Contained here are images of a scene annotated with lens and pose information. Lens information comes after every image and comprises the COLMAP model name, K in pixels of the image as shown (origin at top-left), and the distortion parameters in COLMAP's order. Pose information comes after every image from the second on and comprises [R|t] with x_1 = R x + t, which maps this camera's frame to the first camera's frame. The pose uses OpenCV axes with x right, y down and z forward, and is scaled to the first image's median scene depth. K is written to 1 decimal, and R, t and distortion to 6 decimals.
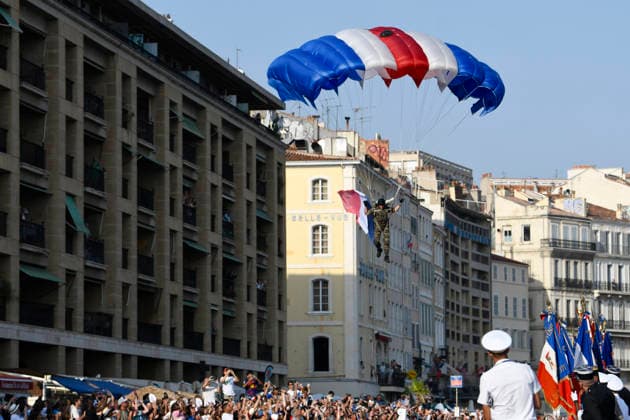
lens RADIAL K [[2383.8, 0, 315.0], [0, 2383.8, 210.0], [0, 0, 1]] dist [0.431442, 0.002010]
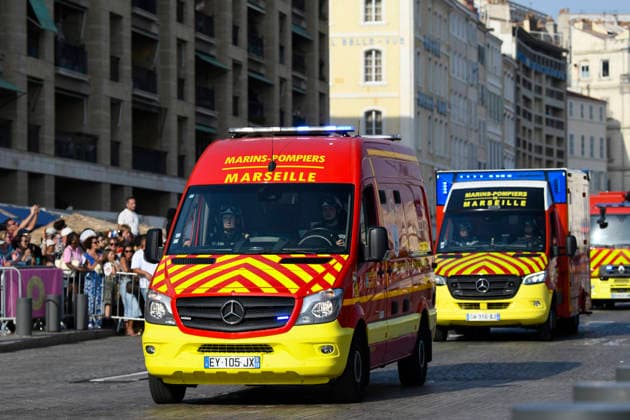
lens RADIAL K [[2208.6, 0, 315.0], [0, 2208.6, 210.0], [0, 0, 1]] dist [0.304927, 0.112457]
pose [[0.999124, 0.000381, -0.041857, 0.015048], [0.002205, 0.998092, 0.061708, 0.015081], [0.041801, -0.061746, 0.997216, 0.163714]]
